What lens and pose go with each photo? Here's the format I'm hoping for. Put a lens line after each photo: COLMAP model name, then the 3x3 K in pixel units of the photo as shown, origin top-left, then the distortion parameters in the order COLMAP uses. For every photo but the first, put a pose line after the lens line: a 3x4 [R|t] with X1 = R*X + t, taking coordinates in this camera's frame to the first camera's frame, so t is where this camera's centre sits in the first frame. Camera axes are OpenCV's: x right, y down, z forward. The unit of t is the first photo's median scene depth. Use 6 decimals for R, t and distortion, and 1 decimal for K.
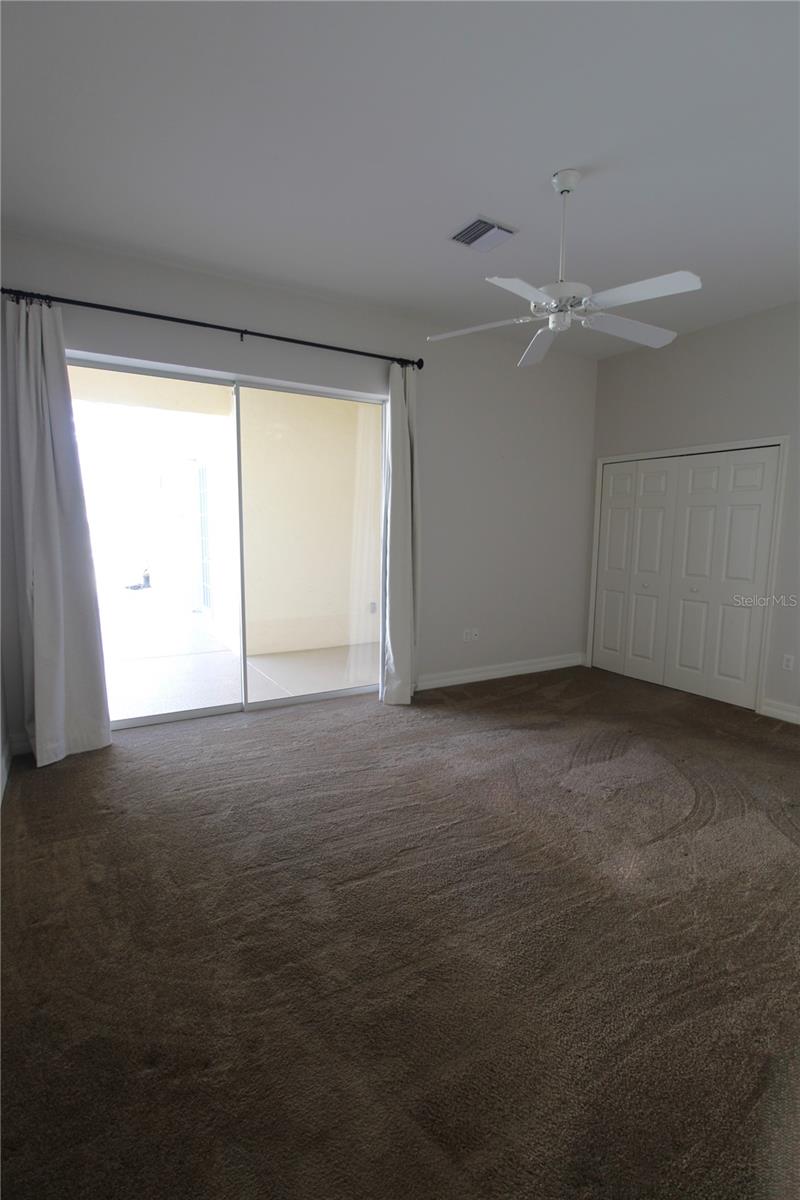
lens RADIAL K [[561.5, 0, 398.9], [0, 561.5, 598.1], [0, 0, 1]] dist [-0.010843, -0.000772]
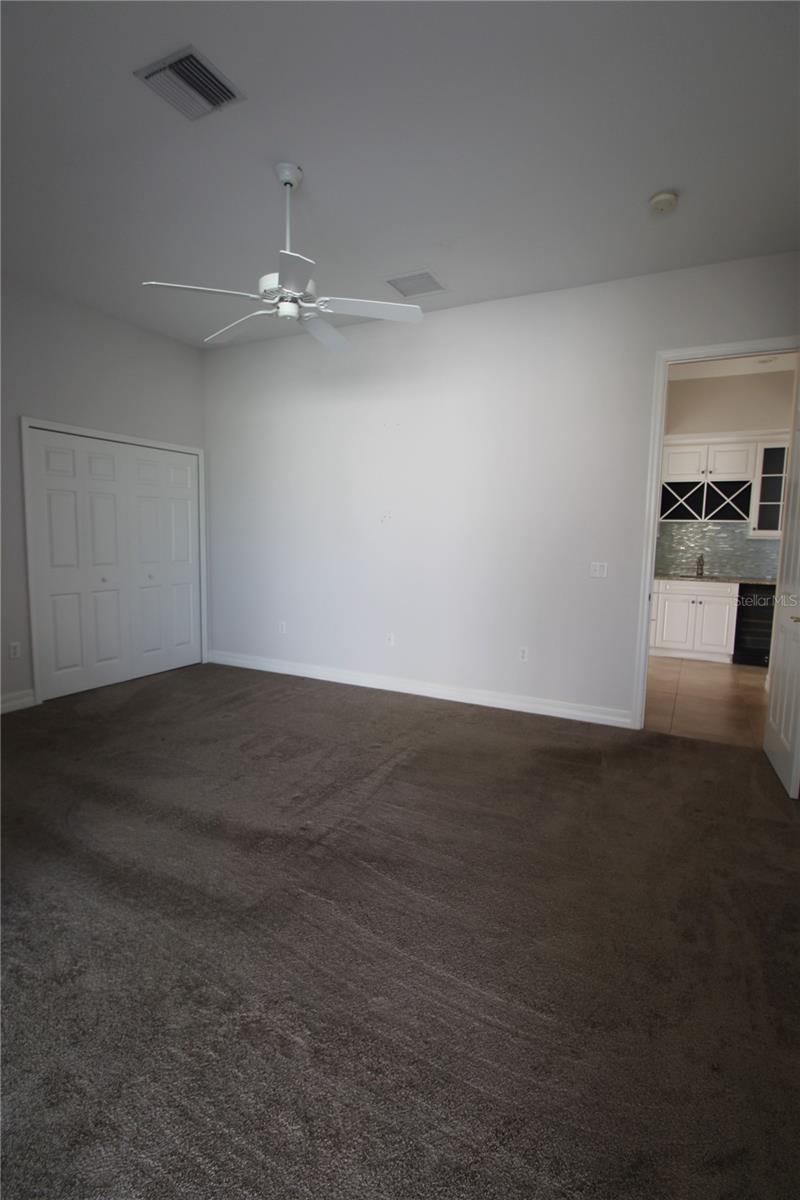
lens RADIAL K [[561.5, 0, 397.3], [0, 561.5, 599.9], [0, 0, 1]] dist [-0.010843, -0.000772]
pose [[-0.568071, -0.113179, 0.815160, -0.518524], [0.064383, 0.981351, 0.181121, -0.115330], [-0.820457, 0.155372, -0.550191, 1.058982]]
